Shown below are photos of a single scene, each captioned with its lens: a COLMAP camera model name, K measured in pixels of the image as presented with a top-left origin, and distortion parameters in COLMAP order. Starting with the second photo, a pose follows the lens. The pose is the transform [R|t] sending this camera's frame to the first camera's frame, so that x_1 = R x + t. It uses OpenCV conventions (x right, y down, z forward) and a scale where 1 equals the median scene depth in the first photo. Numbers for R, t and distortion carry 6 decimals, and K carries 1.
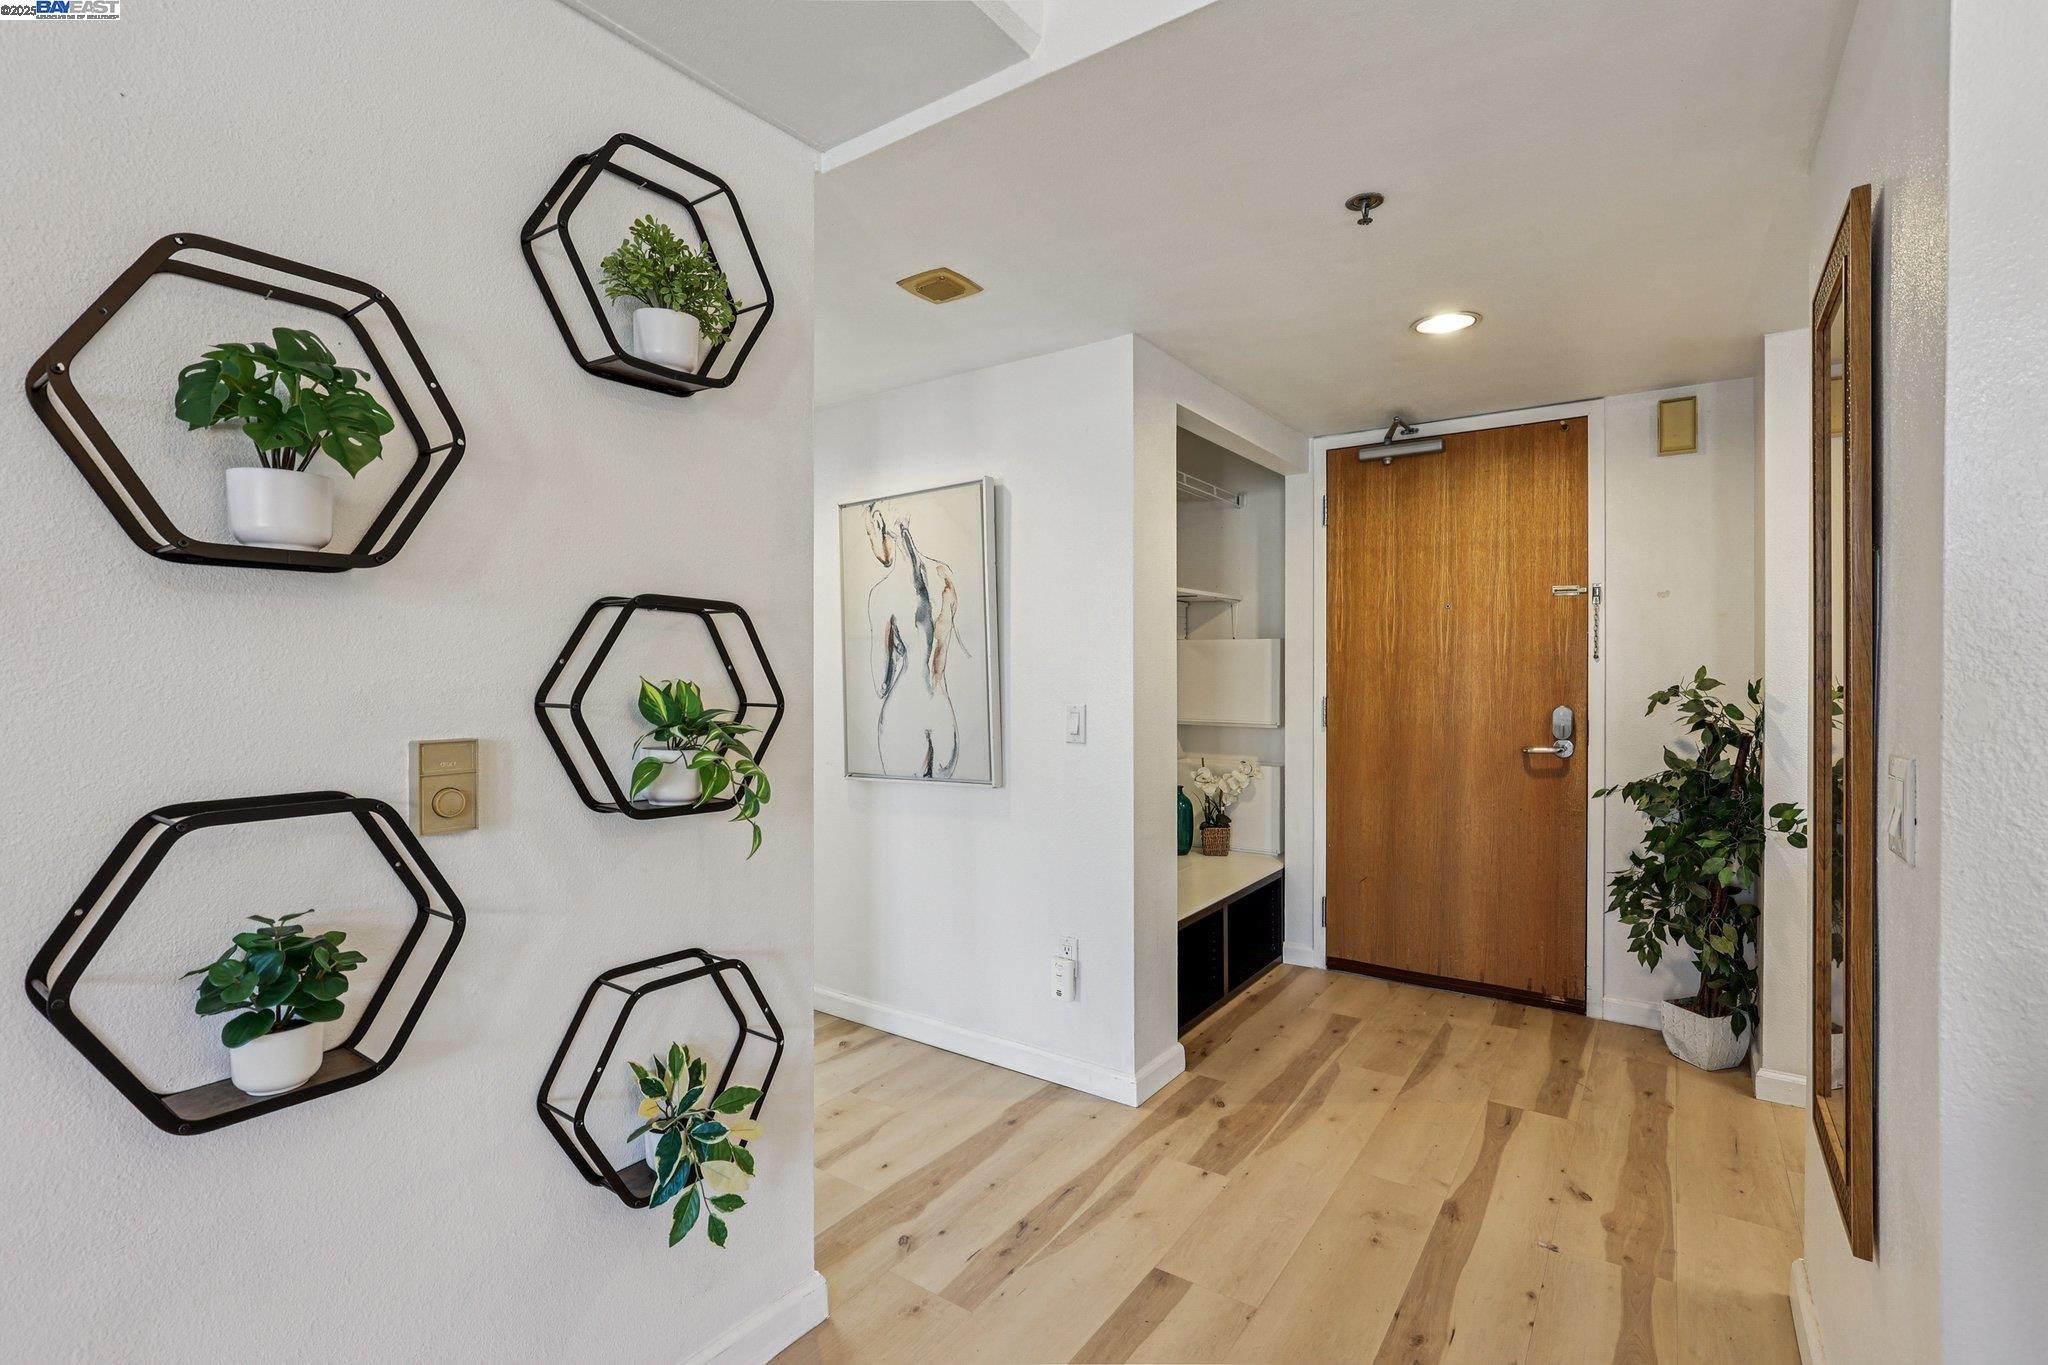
lens RADIAL K [[924.3, 0, 1036.5], [0, 924.3, 669.1], [0, 0, 1]] dist [-0.018525, 0.001548]
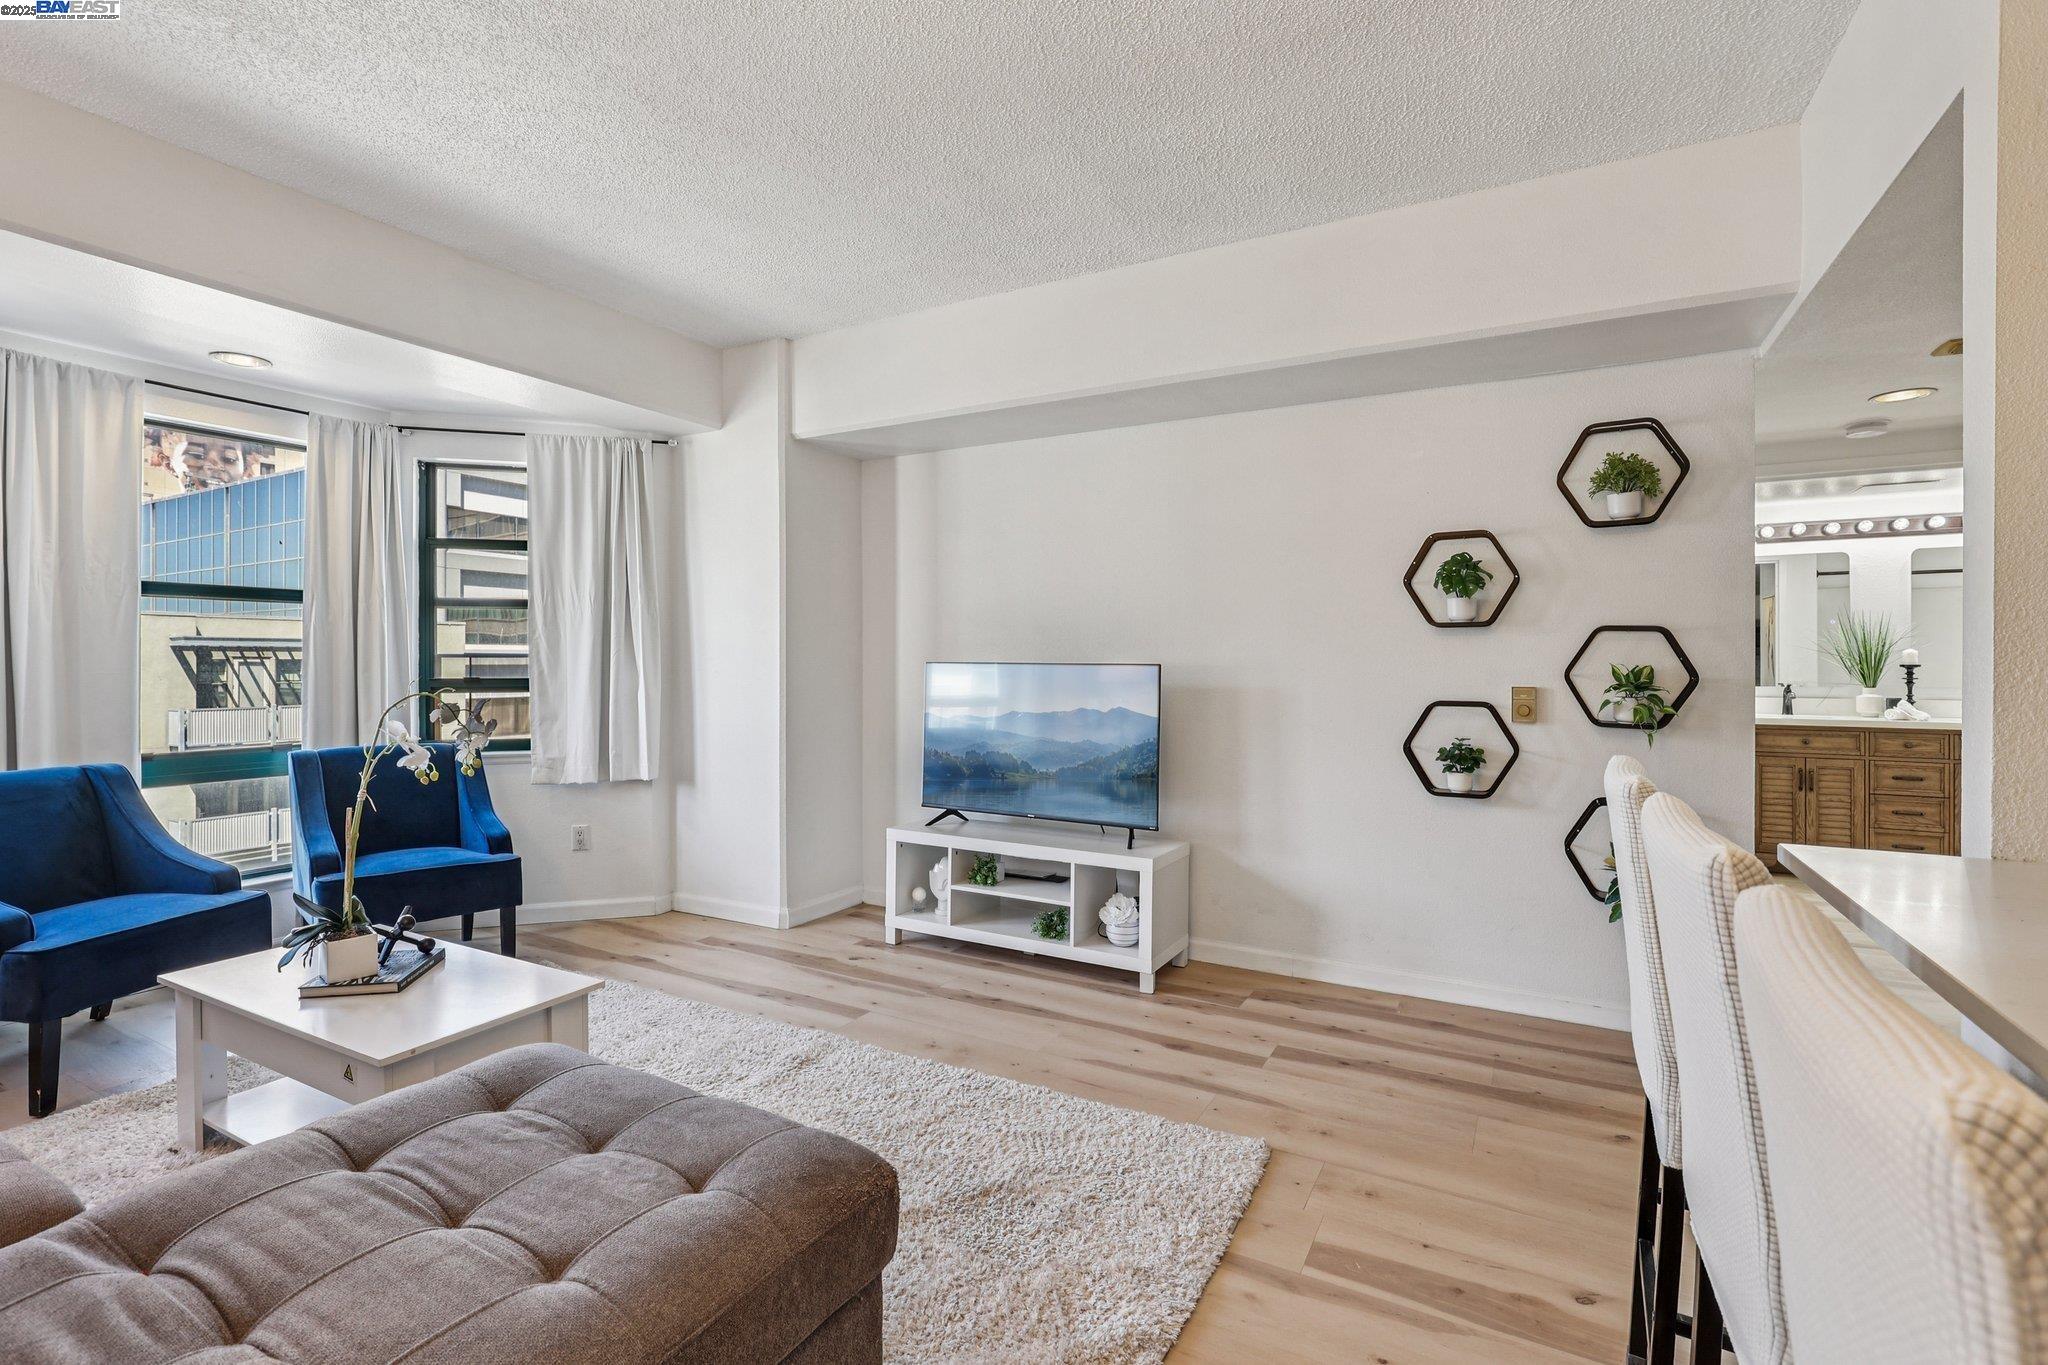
lens RADIAL K [[924.3, 0, 1035.4], [0, 924.3, 667.2], [0, 0, 1]] dist [-0.018525, 0.001548]
pose [[0.099133, 0.004717, -0.995063, 1.874981], [-0.001001, 0.999989, 0.004641, 0.010112], [0.995074, 0.000536, 0.099137, -0.671452]]
